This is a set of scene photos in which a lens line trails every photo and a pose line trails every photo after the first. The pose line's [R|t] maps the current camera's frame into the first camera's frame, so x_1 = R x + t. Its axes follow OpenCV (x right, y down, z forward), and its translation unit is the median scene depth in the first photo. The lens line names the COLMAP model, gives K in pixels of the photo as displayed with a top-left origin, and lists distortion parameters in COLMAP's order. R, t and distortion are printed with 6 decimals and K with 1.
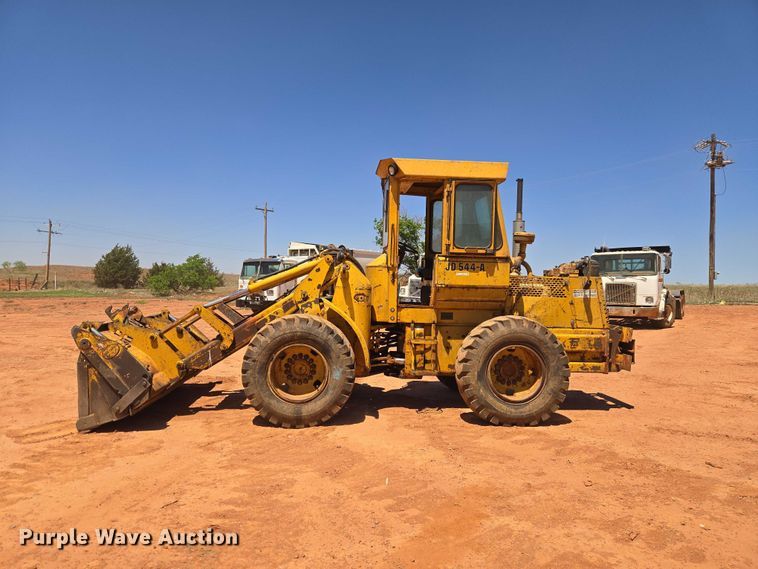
lens RADIAL K [[510.8, 0, 378.0], [0, 510.8, 286.9], [0, 0, 1]] dist [0.067248, -0.058954]
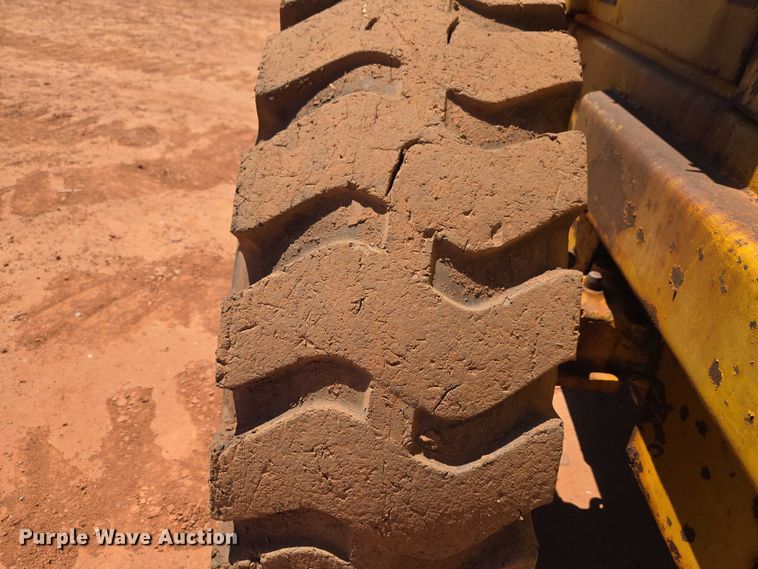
lens RADIAL K [[522.9, 0, 369.3], [0, 522.9, 288.2], [0, 0, 1]] dist [0.033949, -0.032737]
pose [[-0.138989, 0.530127, -0.836449, 0.403262], [-0.081543, 0.835653, 0.543172, 0.055085], [0.986931, 0.143702, -0.072919, 0.974862]]
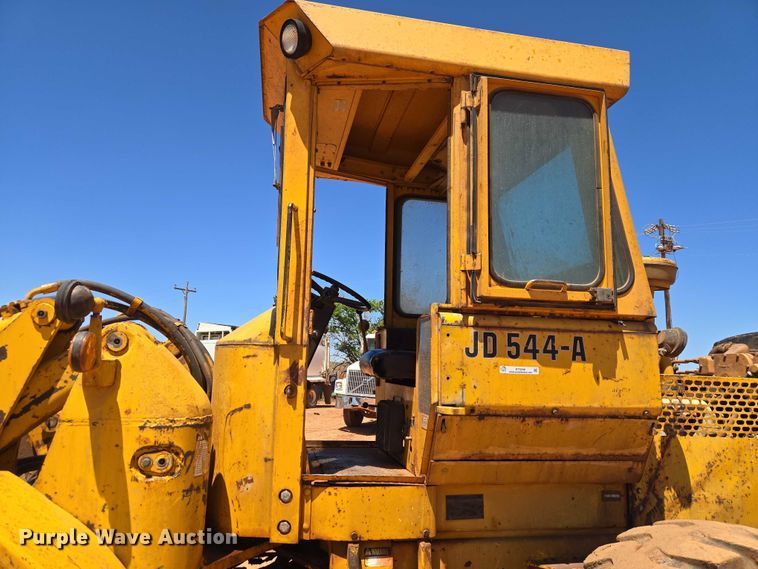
lens RADIAL K [[505.0, 0, 376.3], [0, 505.0, 294.5], [0, 0, 1]] dist [0.049294, -0.021943]
pose [[0.993138, 0.017665, 0.115607, 0.045222], [0.000746, 0.987550, -0.157306, -0.022068], [-0.116947, 0.156312, 0.980760, 0.708394]]
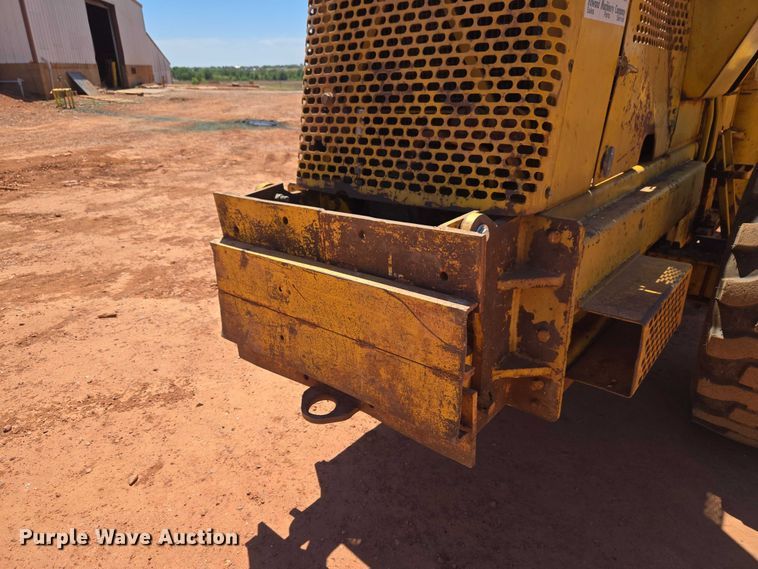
lens RADIAL K [[510.8, 0, 374.3], [0, 510.8, 290.8], [0, 0, 1]] dist [0.067248, -0.058954]
pose [[-0.694117, 0.250153, -0.675000, 0.646789], [-0.012598, 0.933315, 0.358838, 0.040022], [0.719752, 0.257579, -0.644679, 1.284274]]
